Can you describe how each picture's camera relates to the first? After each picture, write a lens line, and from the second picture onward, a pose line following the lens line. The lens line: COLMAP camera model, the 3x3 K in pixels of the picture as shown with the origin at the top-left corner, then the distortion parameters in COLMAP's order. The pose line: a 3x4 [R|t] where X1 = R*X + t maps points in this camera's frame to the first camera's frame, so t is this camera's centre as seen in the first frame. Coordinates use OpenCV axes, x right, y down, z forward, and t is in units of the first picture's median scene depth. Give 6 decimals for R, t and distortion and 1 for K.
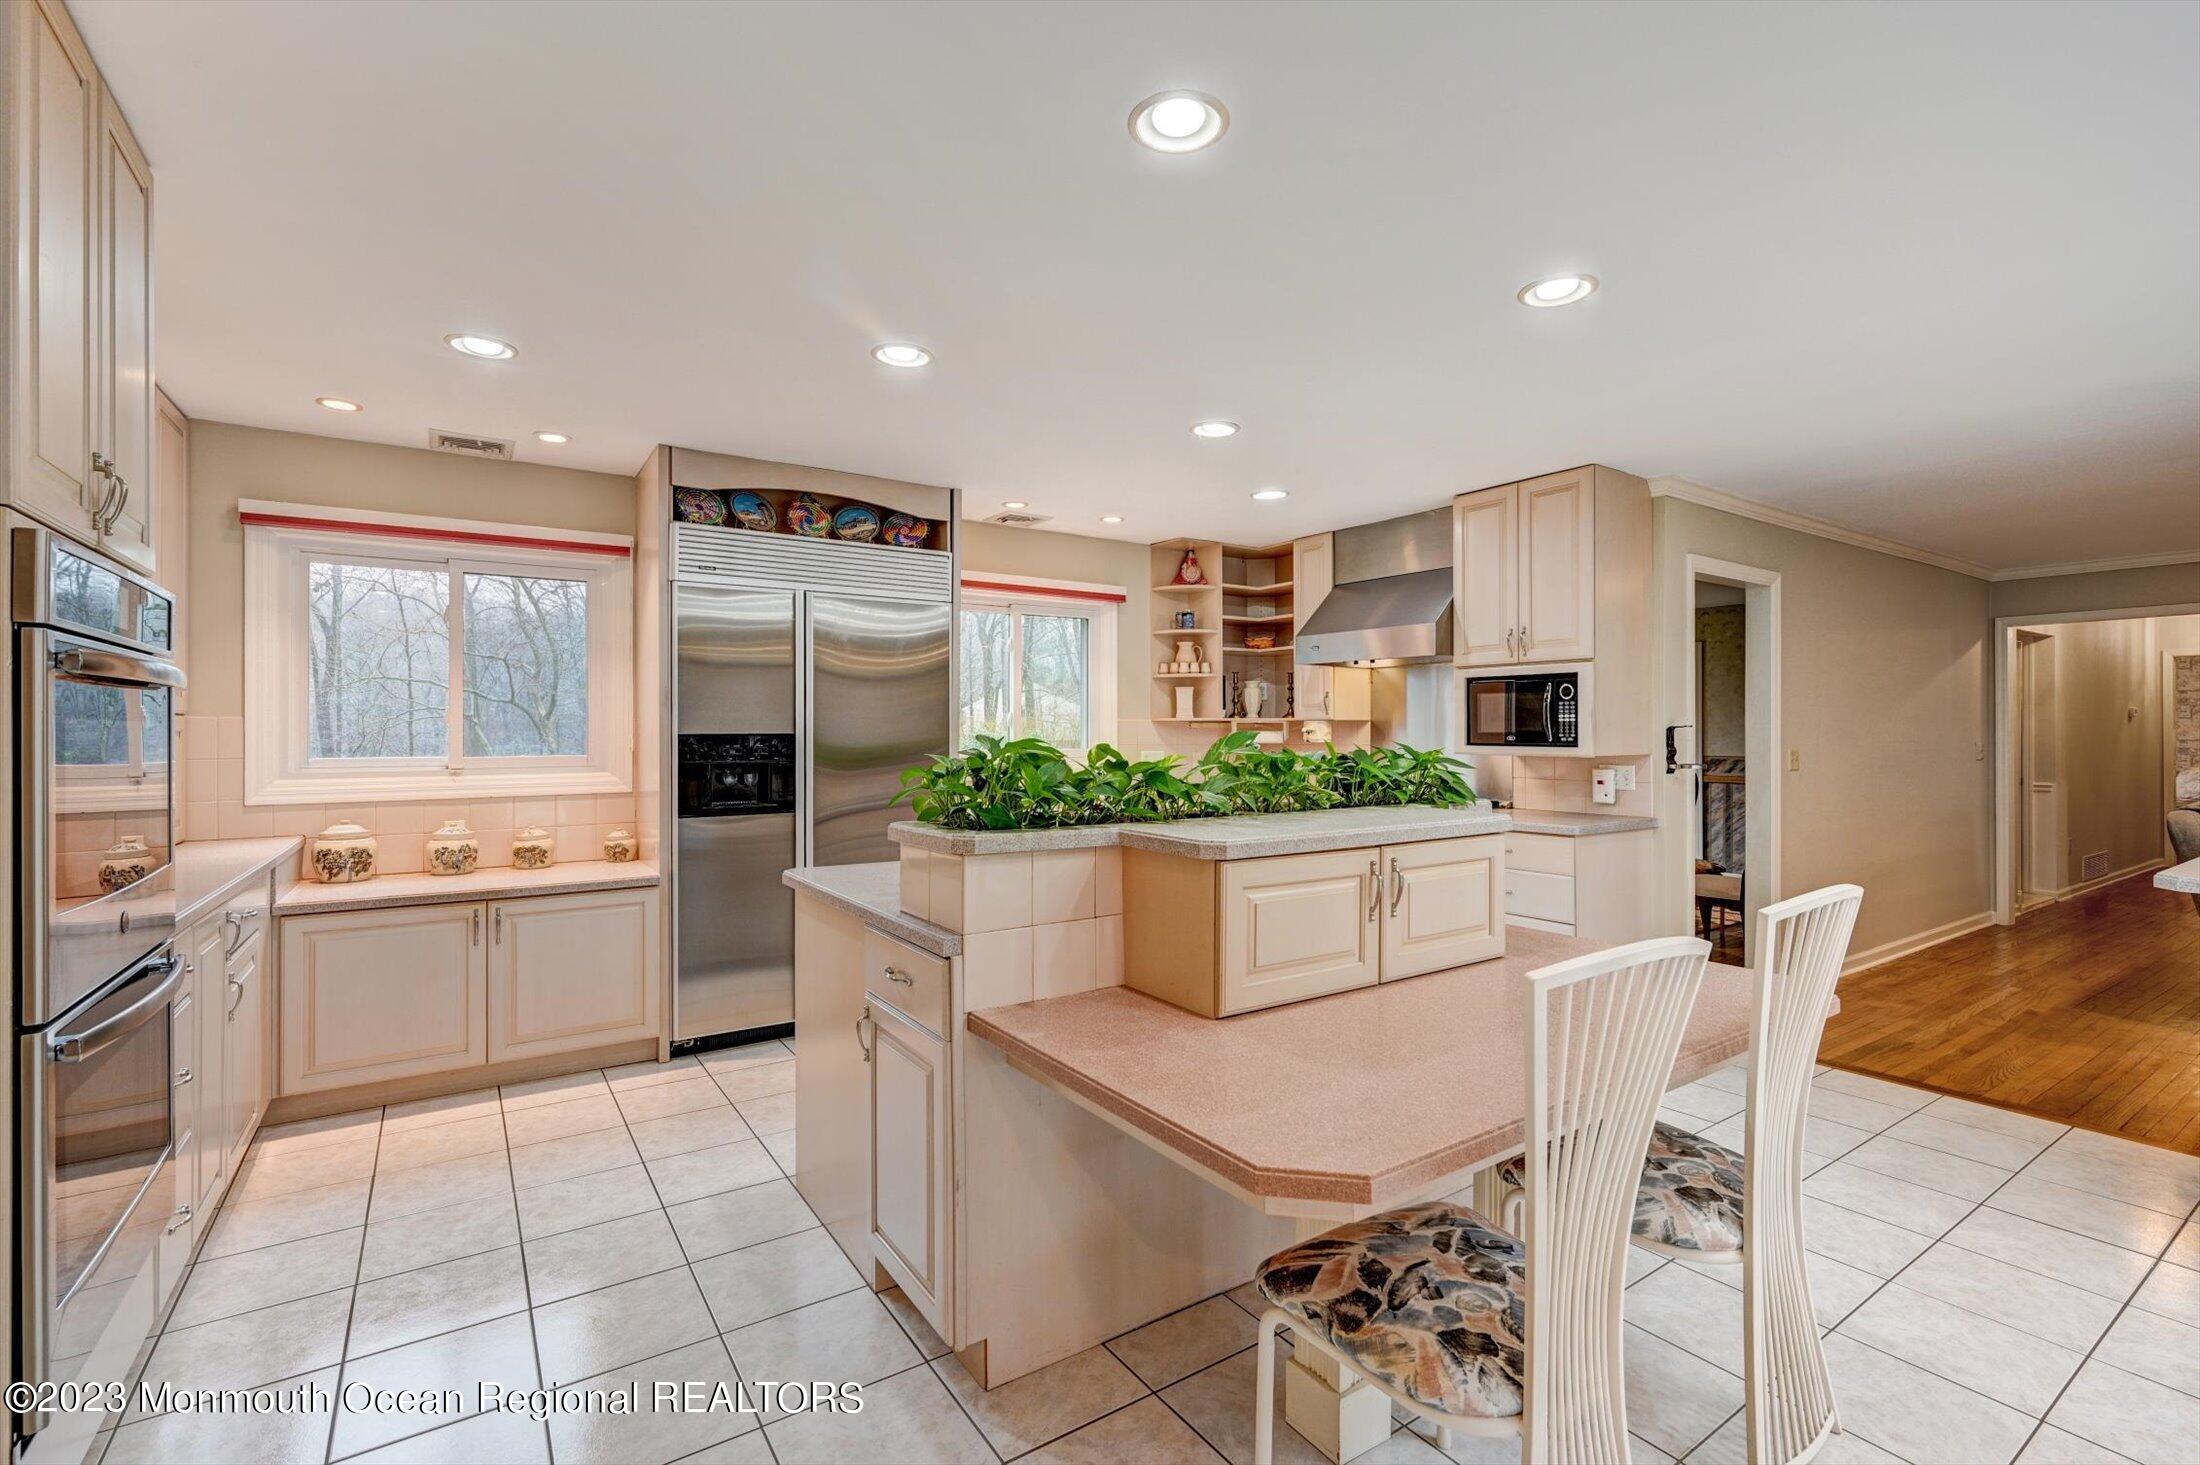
lens RADIAL K [[972.5, 0, 1092.5], [0, 972.5, 736.5], [0, 0, 1]] dist [0.001660, -0.001326]
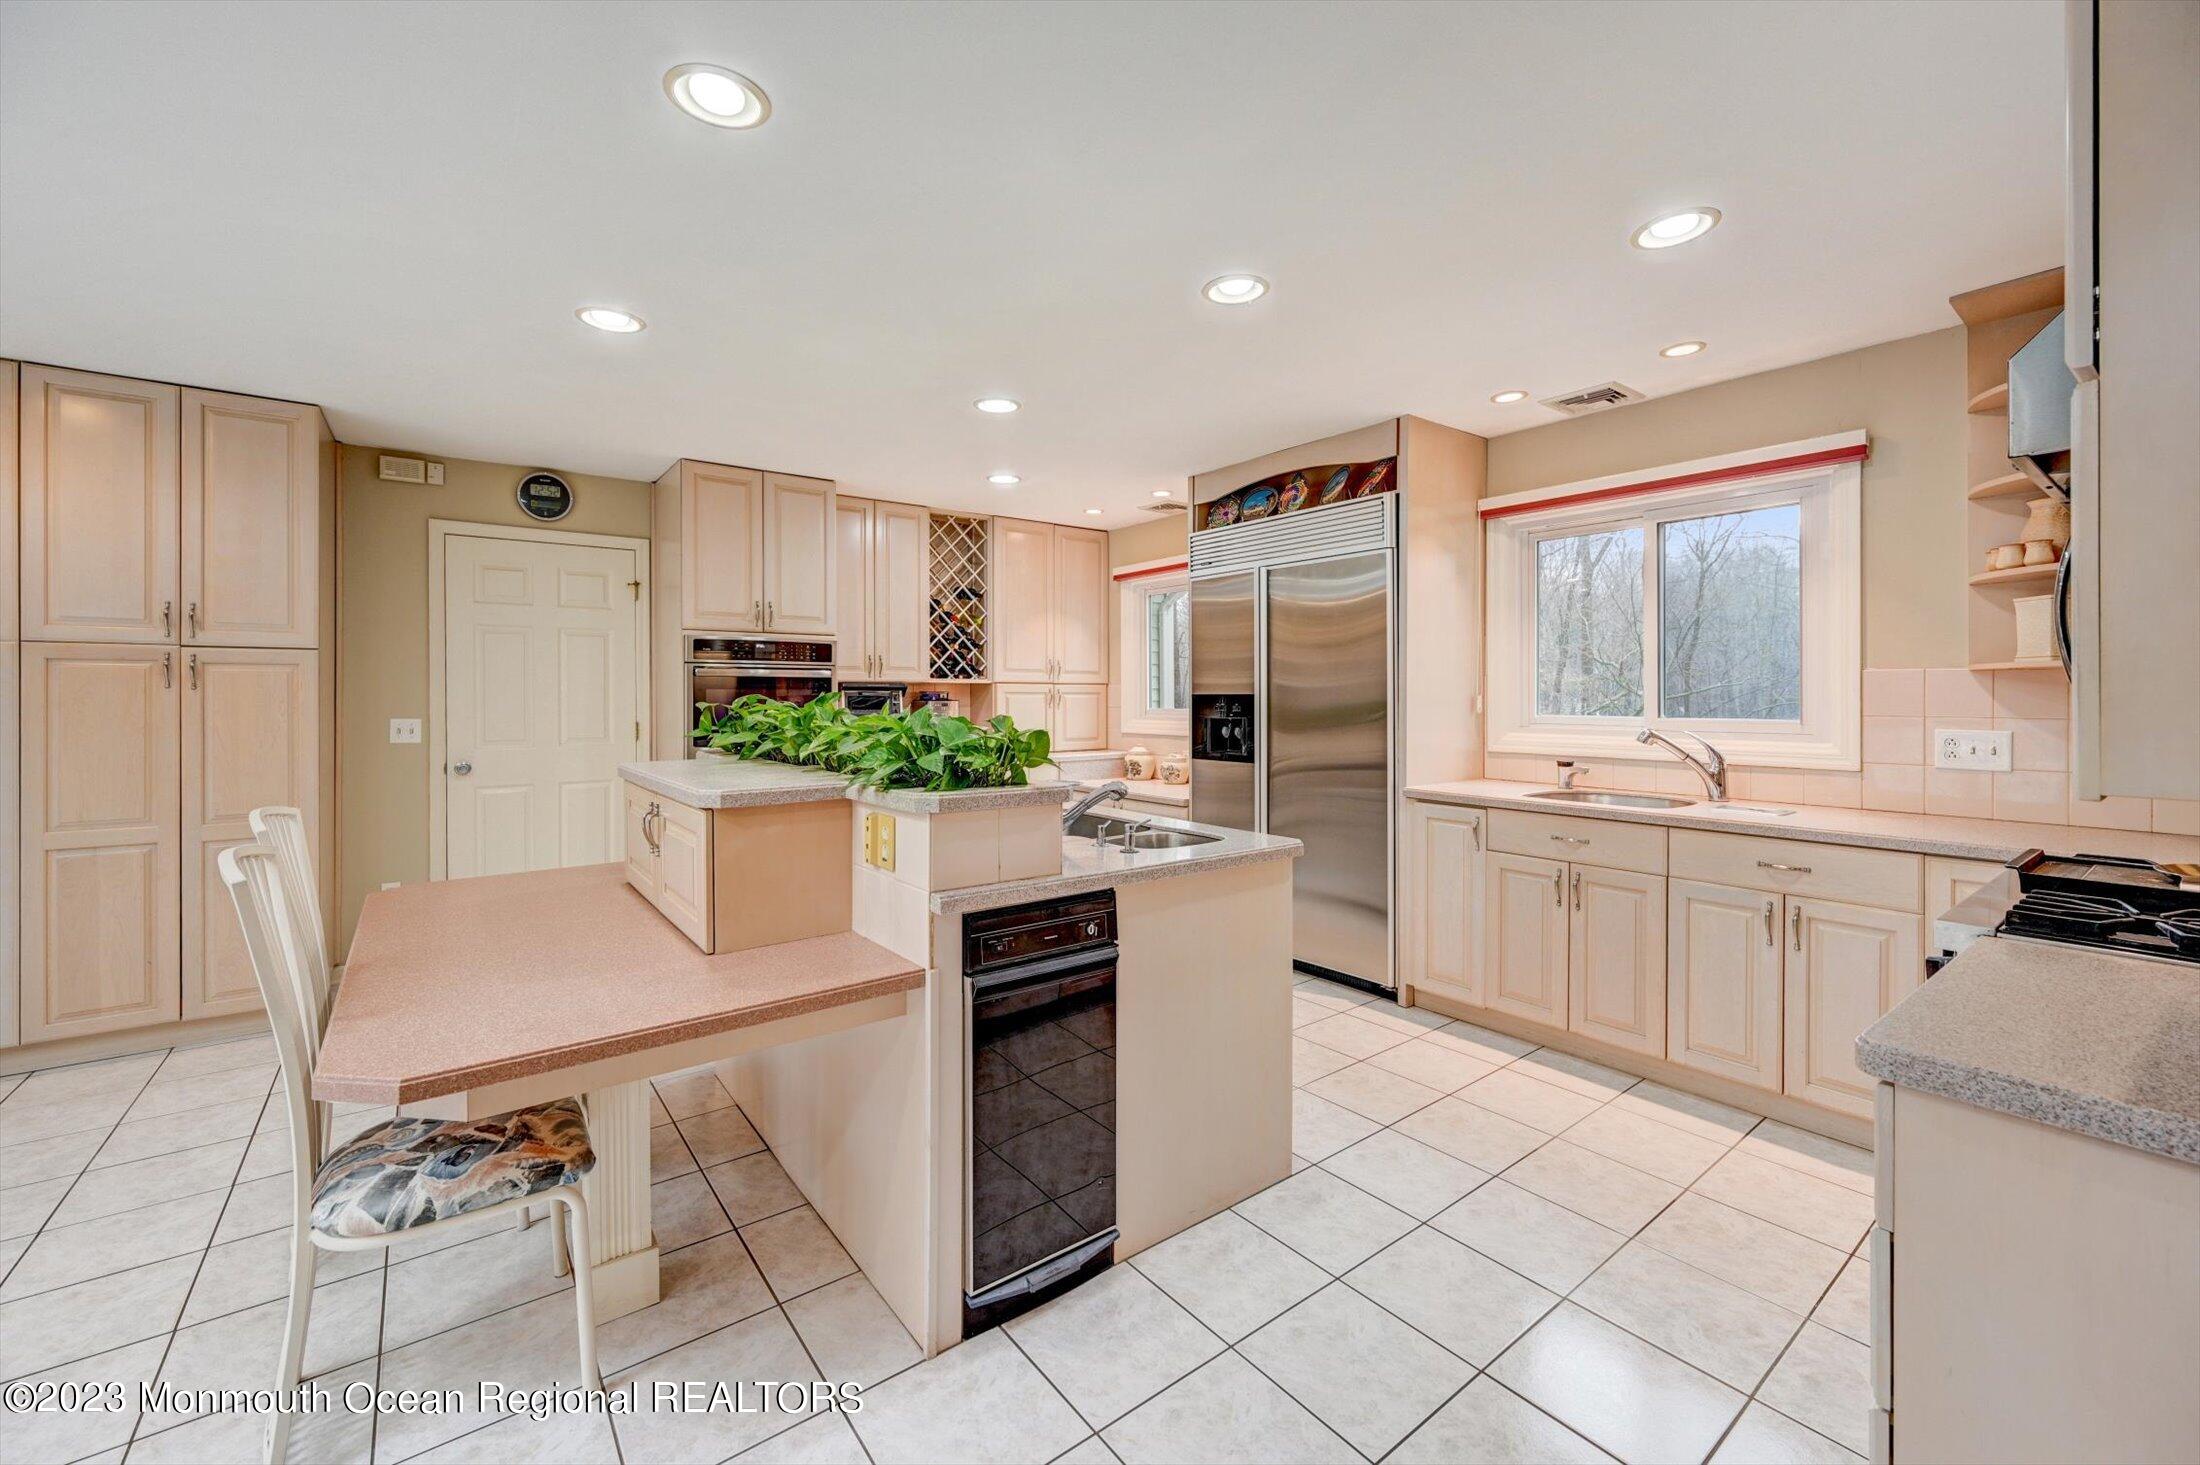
lens RADIAL K [[882.8, 0, 1089.9], [0, 882.8, 695.6], [0, 0, 1]] dist [-0.001918, 0.001107]
pose [[0.058271, 0.002225, -0.998298, 0.677042], [-0.003751, 0.999991, 0.002010, -0.002467], [0.998294, 0.003627, 0.058279, 0.713859]]
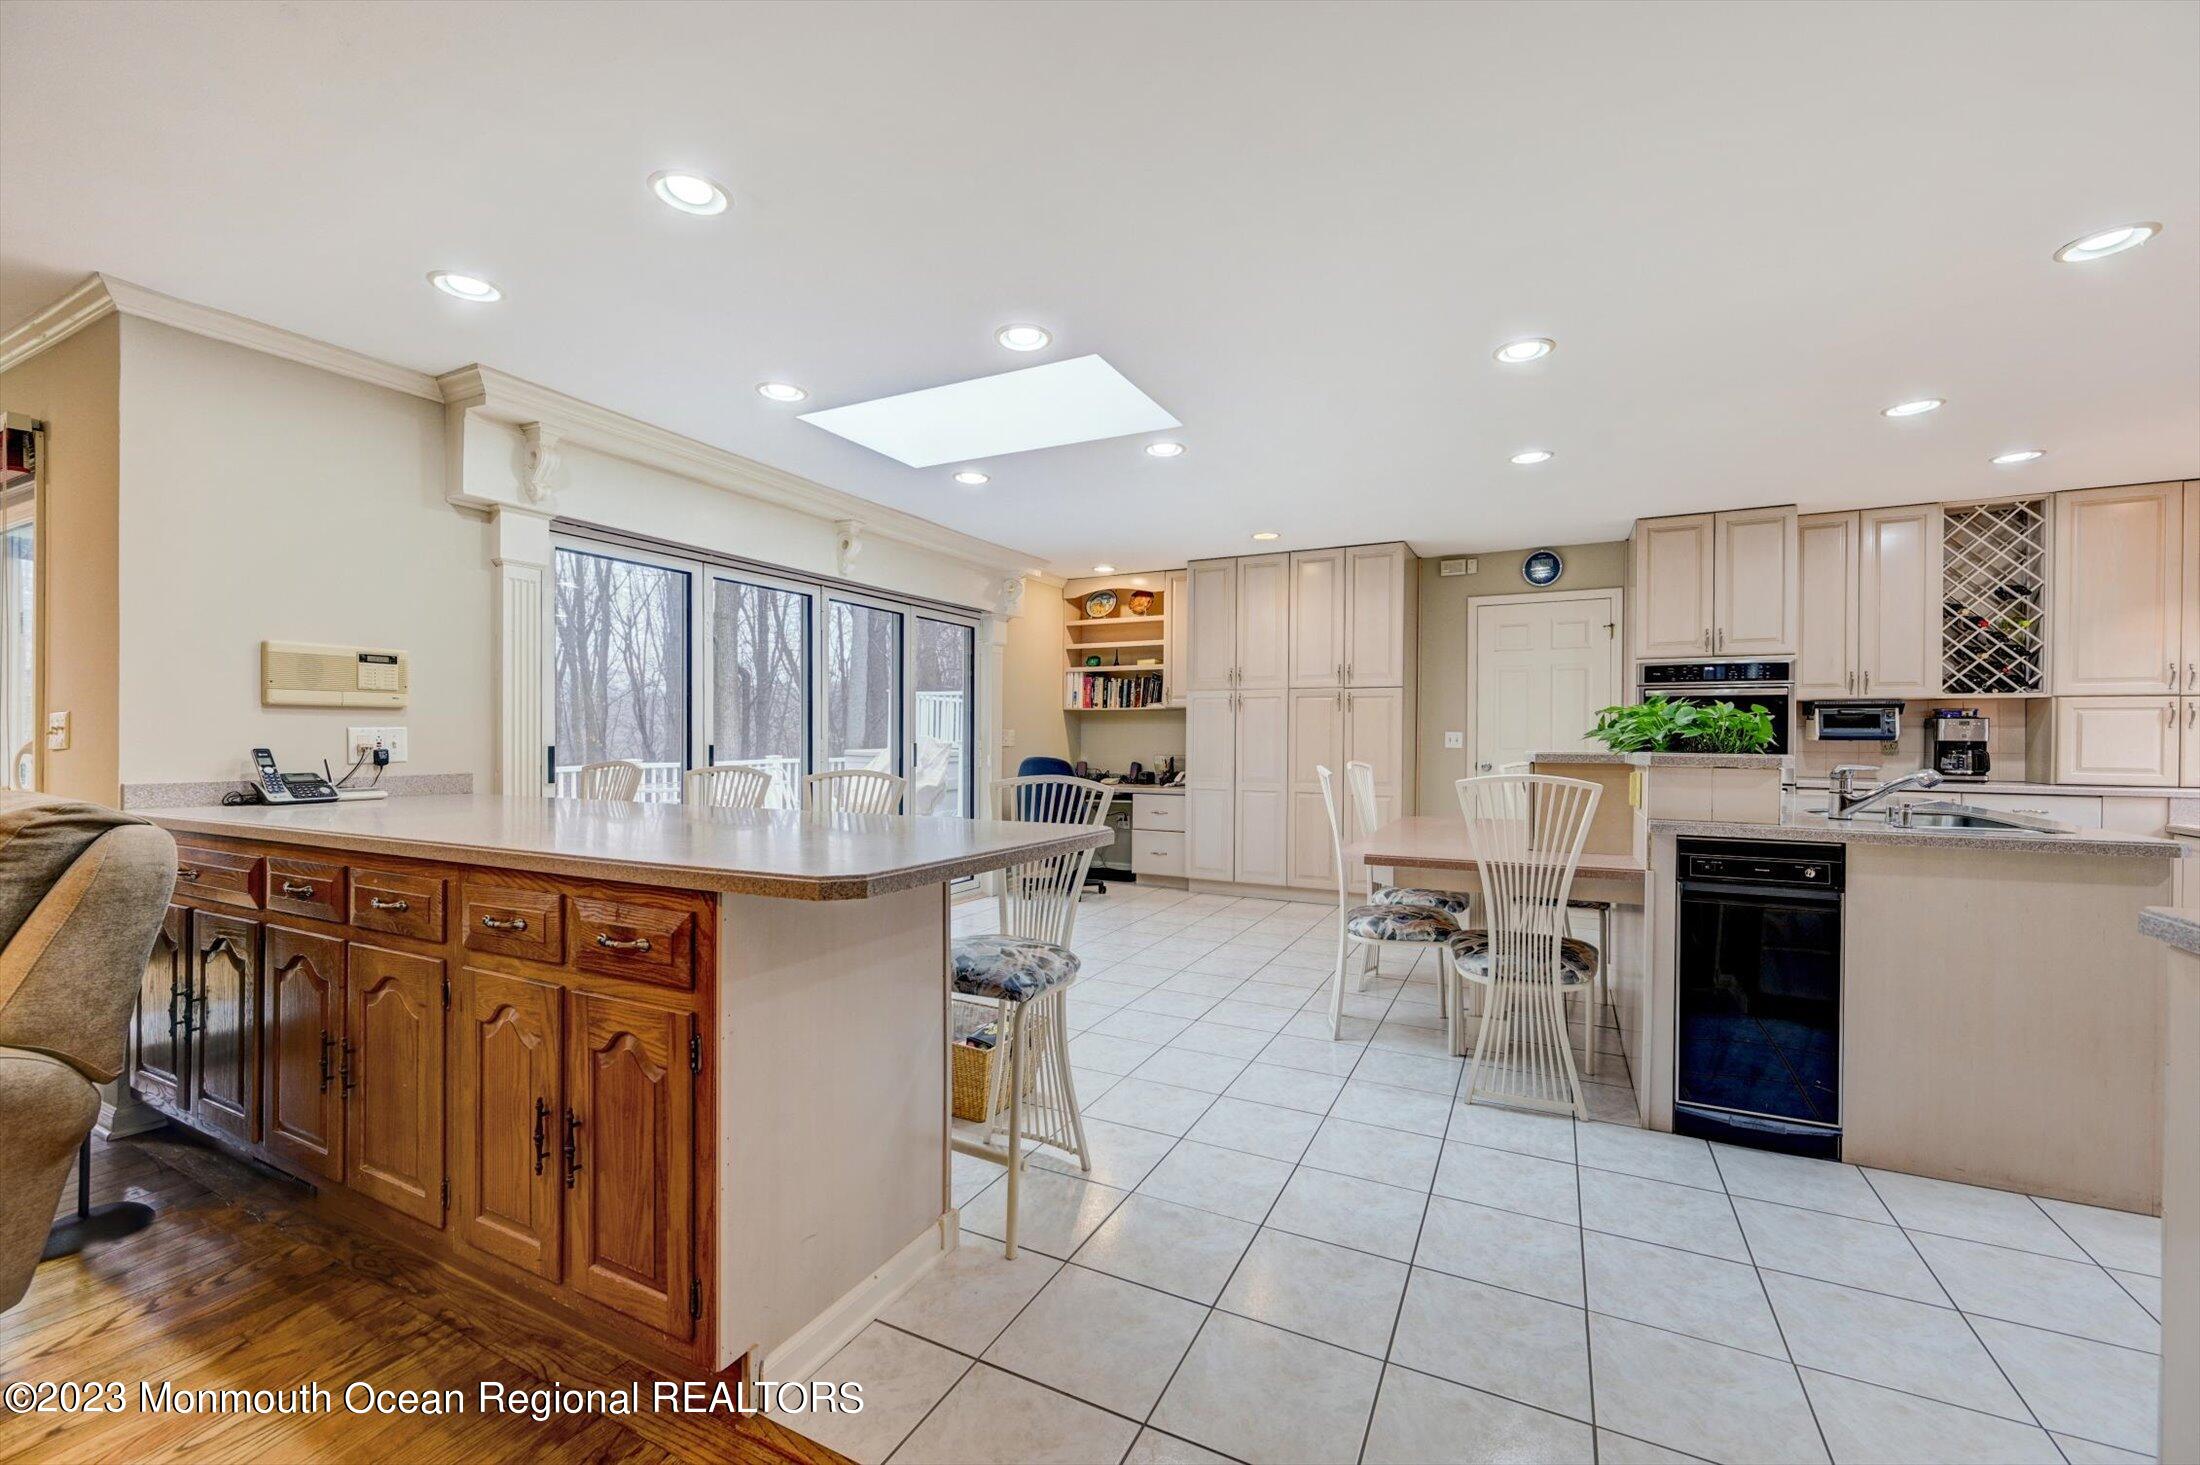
lens RADIAL K [[882.8, 0, 1111.2], [0, 882.8, 744.1], [0, 0, 1]] dist [-0.001918, 0.001107]
pose [[-0.866591, 0.002436, -0.499012, 0.894646], [-0.004717, 0.999903, 0.013073, 0.031605], [0.498996, 0.013683, -0.866496, 1.010050]]
